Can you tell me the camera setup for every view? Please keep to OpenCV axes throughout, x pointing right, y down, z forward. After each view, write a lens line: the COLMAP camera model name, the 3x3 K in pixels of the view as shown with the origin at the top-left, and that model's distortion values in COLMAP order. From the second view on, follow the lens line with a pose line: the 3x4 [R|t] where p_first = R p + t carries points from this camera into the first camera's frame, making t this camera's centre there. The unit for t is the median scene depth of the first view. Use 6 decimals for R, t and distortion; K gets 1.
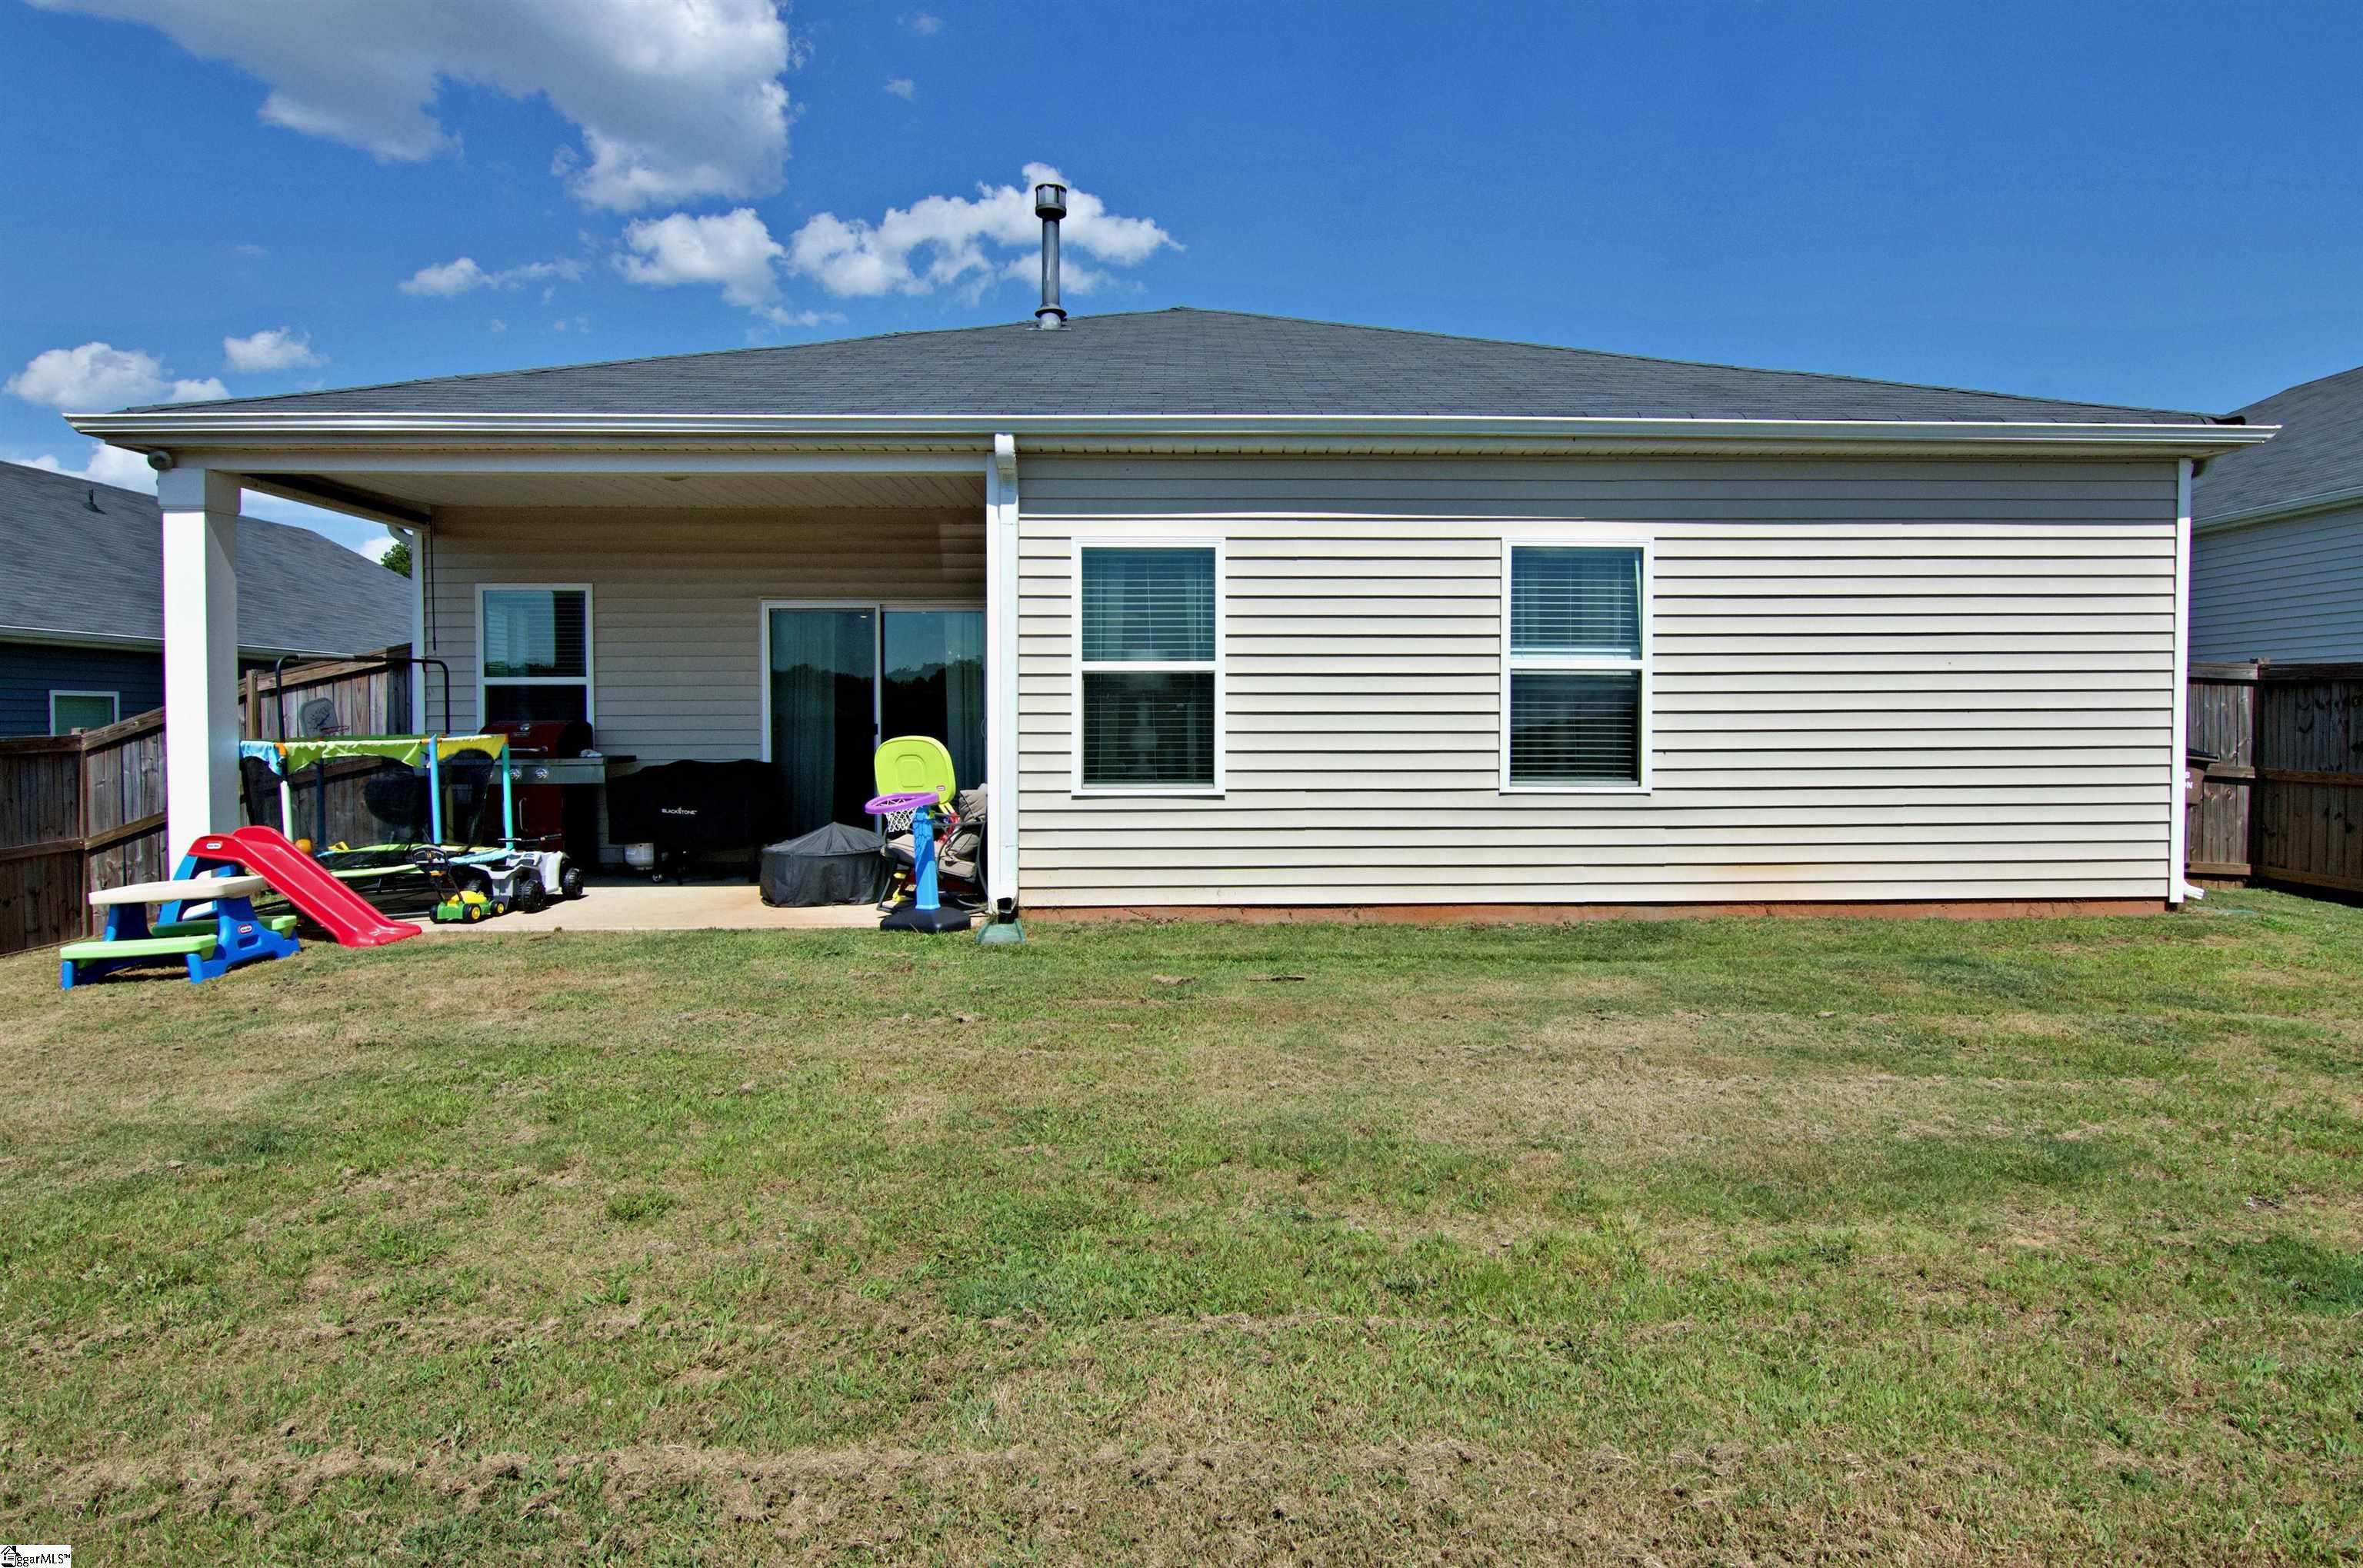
lens RADIAL K [[1202.8, 0, 1181.5], [0, 1202.8, 784.0], [0, 0, 1]] dist [-0.018888, -0.000872]
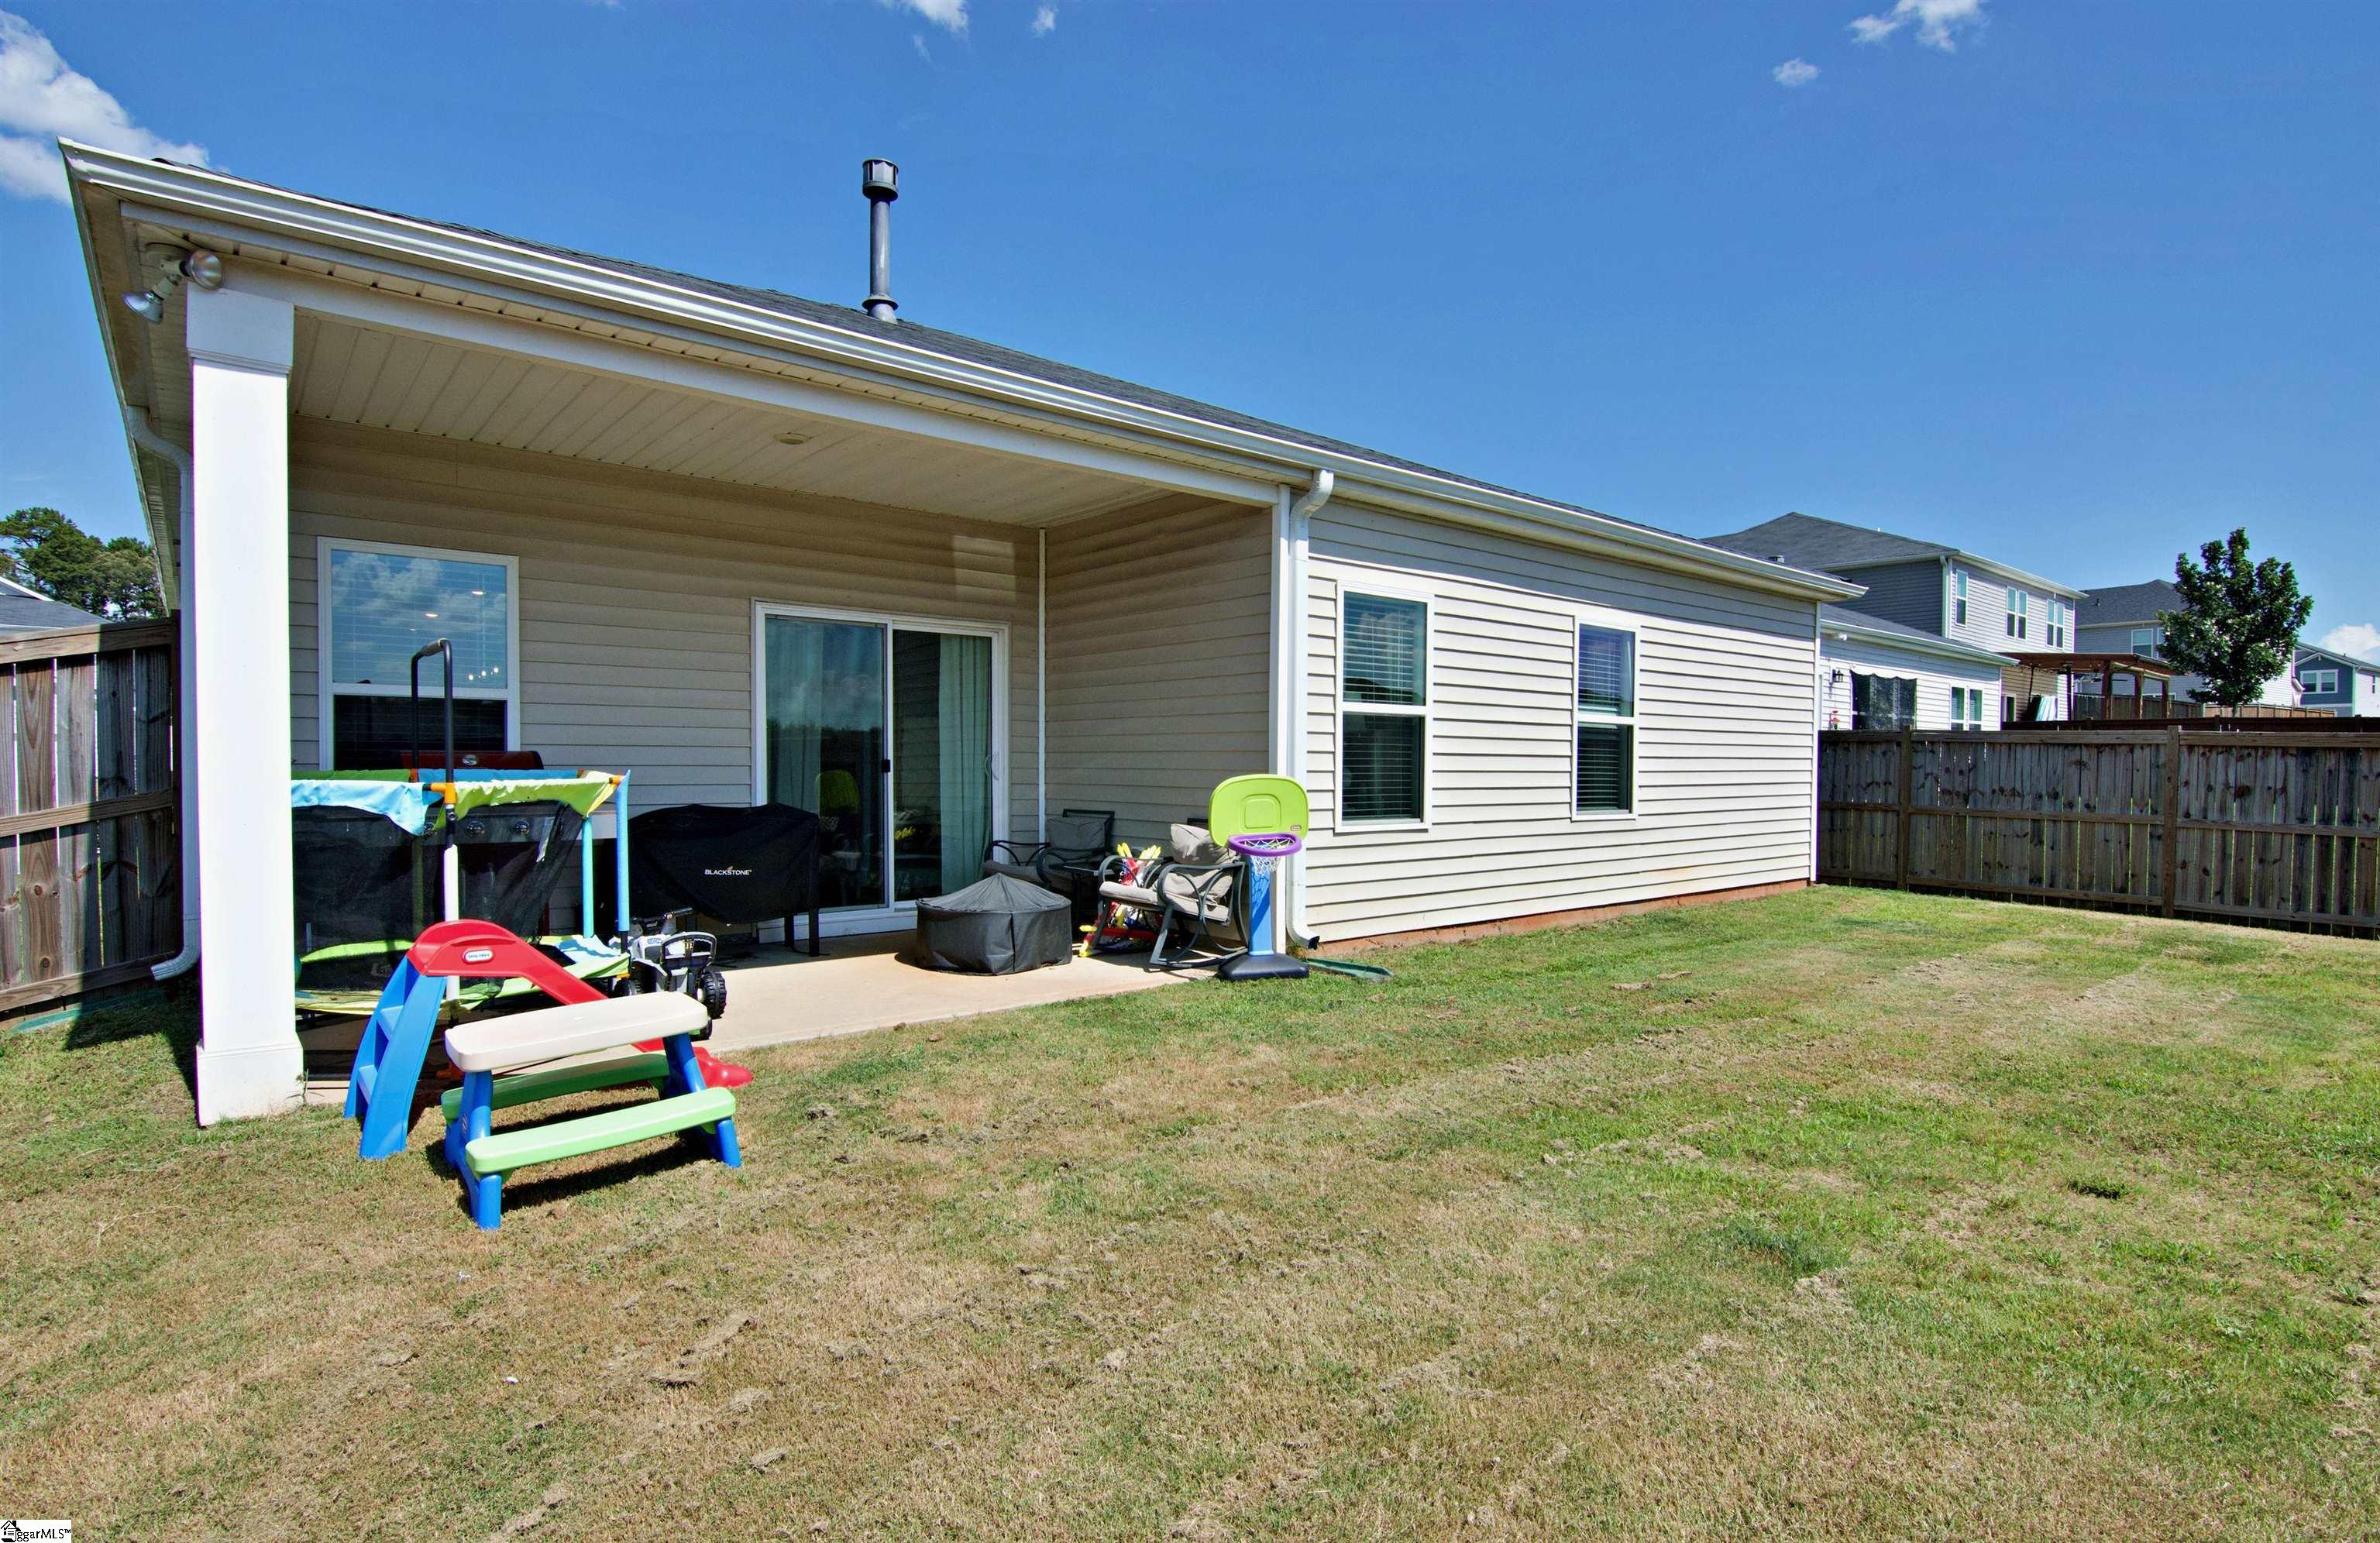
lens RADIAL K [[1181.9, 0, 1187.1], [0, 1181.9, 814.9], [0, 0, 1]] dist [-0.003424, -0.000407]
pose [[0.793715, -0.018569, 0.608006, -0.792330], [0.023184, 0.999731, 0.000269, -0.008255], [-0.607848, 0.013883, 0.793932, 0.273642]]
